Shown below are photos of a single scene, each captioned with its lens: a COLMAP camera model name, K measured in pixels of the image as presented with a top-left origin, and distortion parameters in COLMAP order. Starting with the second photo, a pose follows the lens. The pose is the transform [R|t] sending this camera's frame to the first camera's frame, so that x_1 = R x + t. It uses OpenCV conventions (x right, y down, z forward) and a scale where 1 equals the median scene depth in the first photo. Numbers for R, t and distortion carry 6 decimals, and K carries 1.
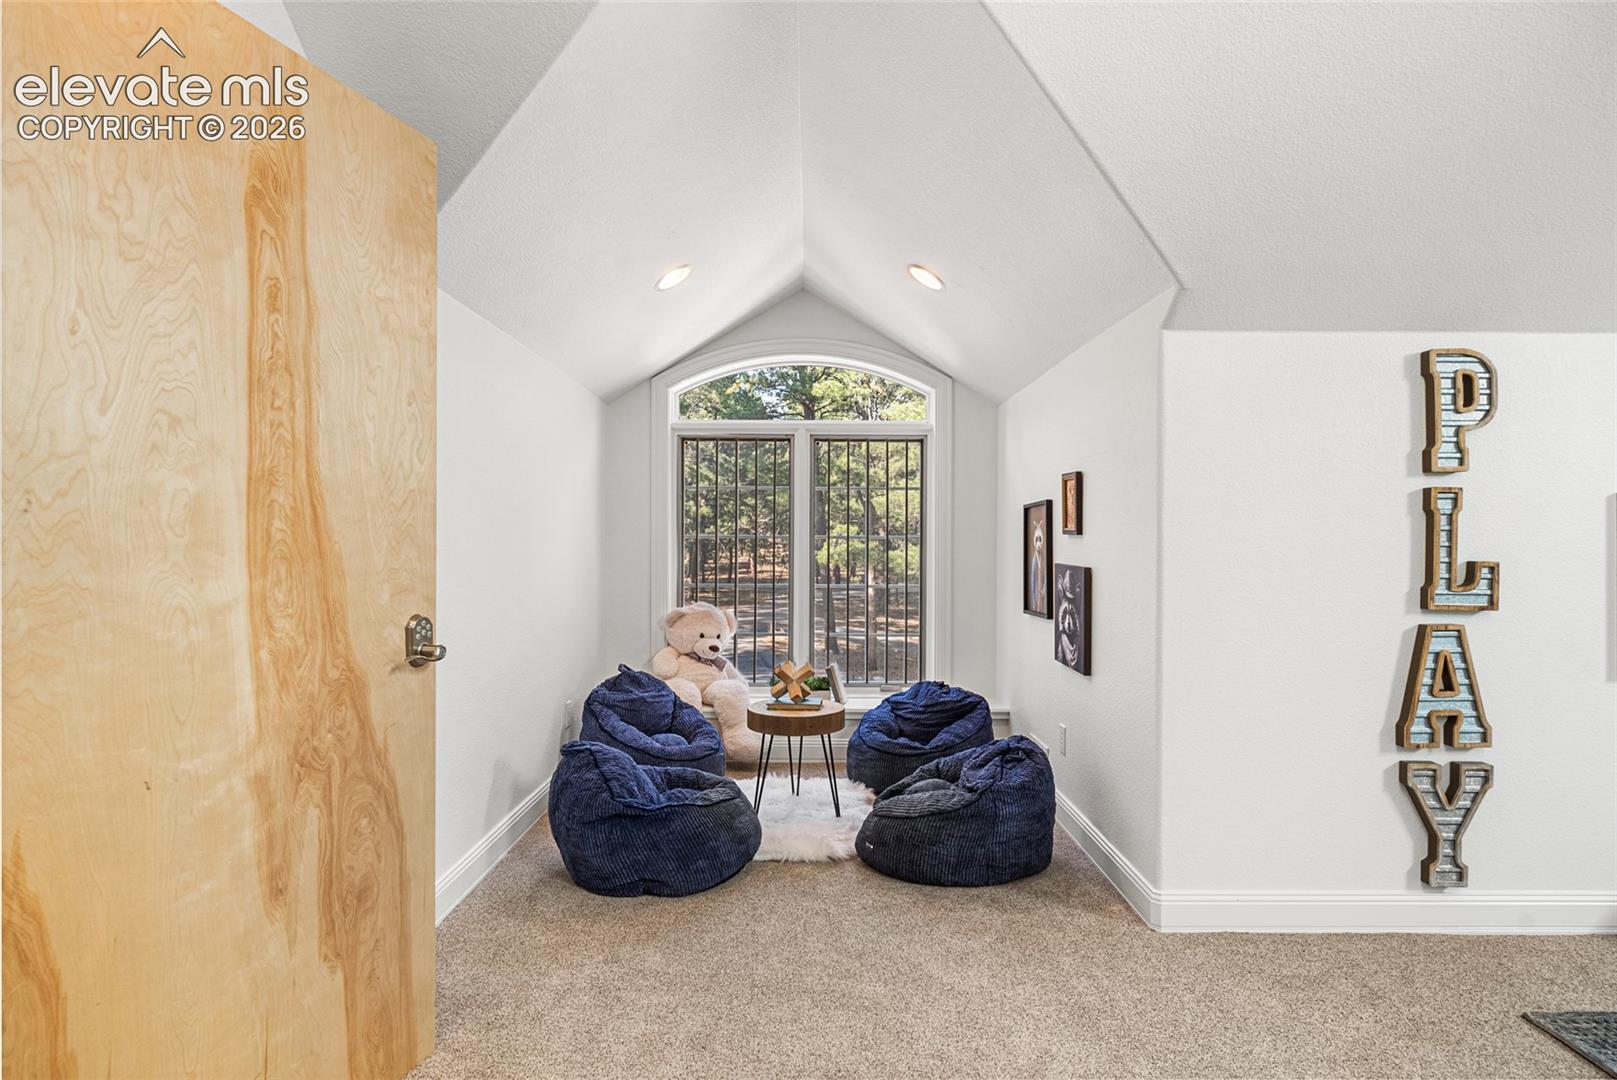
lens RADIAL K [[903.8, 0, 808.7], [0, 903.8, 537.3], [0, 0, 1]] dist [0.003628, 0.001815]
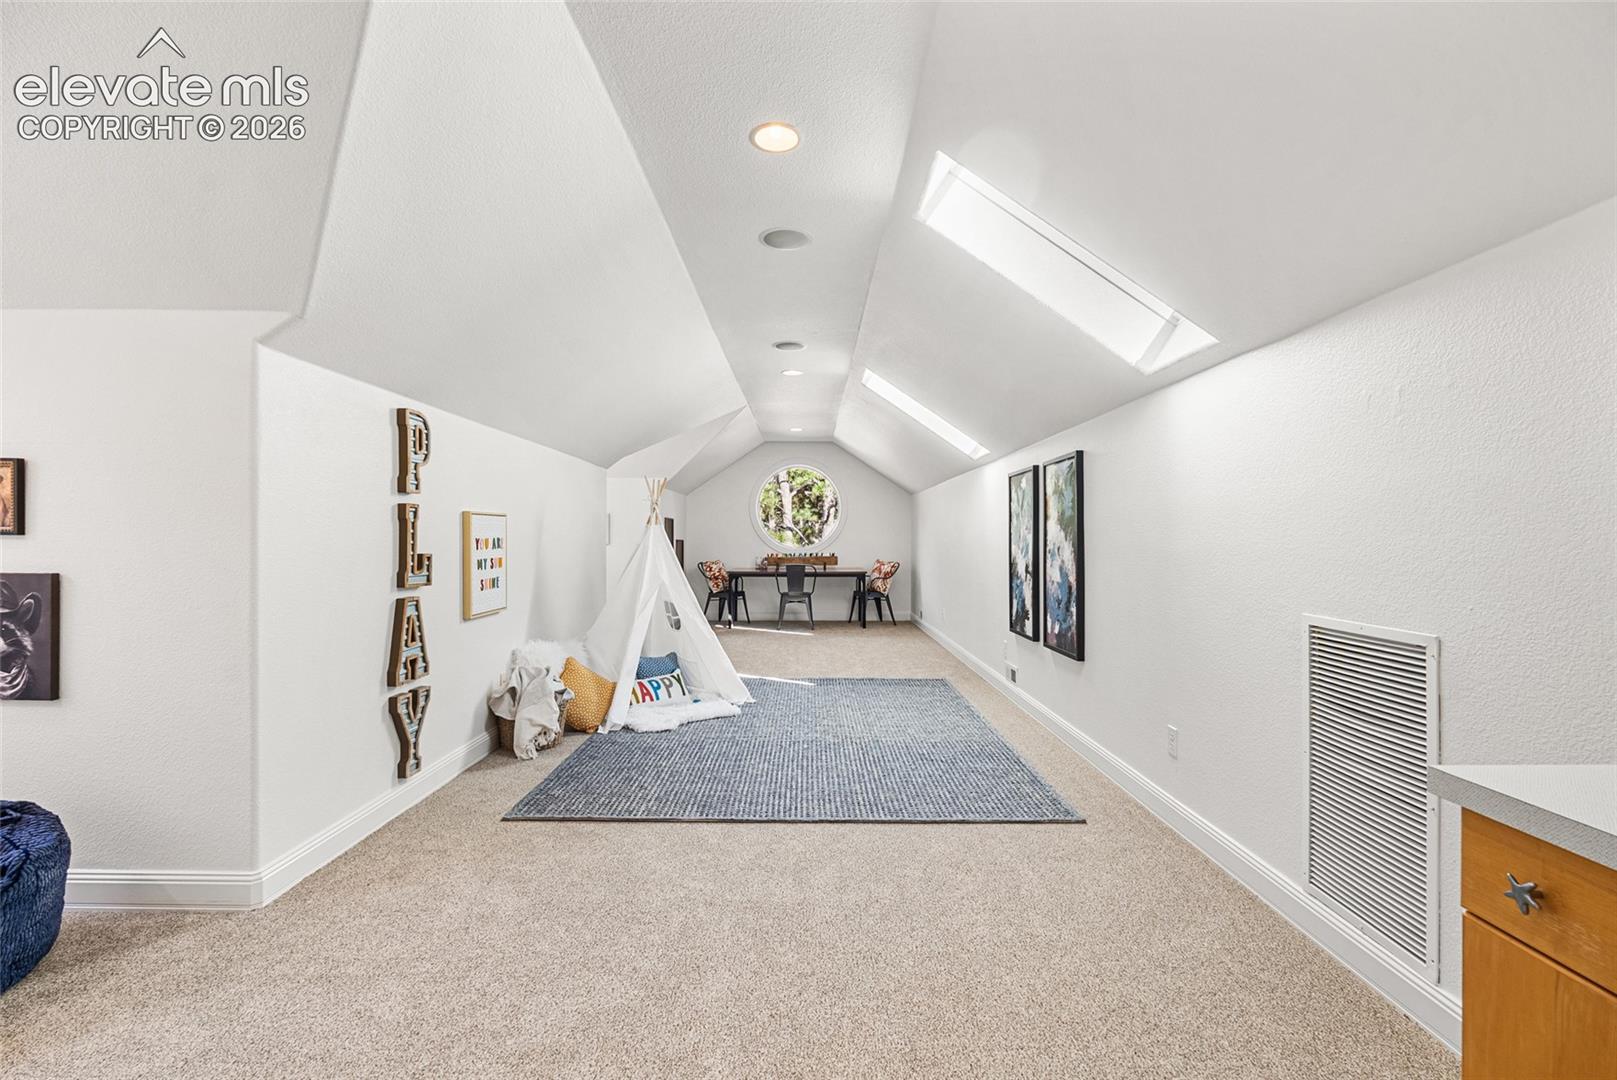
lens RADIAL K [[728.7, 0, 809.2], [0, 728.7, 538.9], [0, 0, 1]] dist [-0.000013, 0.000092]
pose [[-0.004843, -0.004428, 0.999978, -0.481061], [0.000210, 0.999990, 0.004429, -0.003484], [-0.999988, 0.000232, -0.004842, 0.361209]]
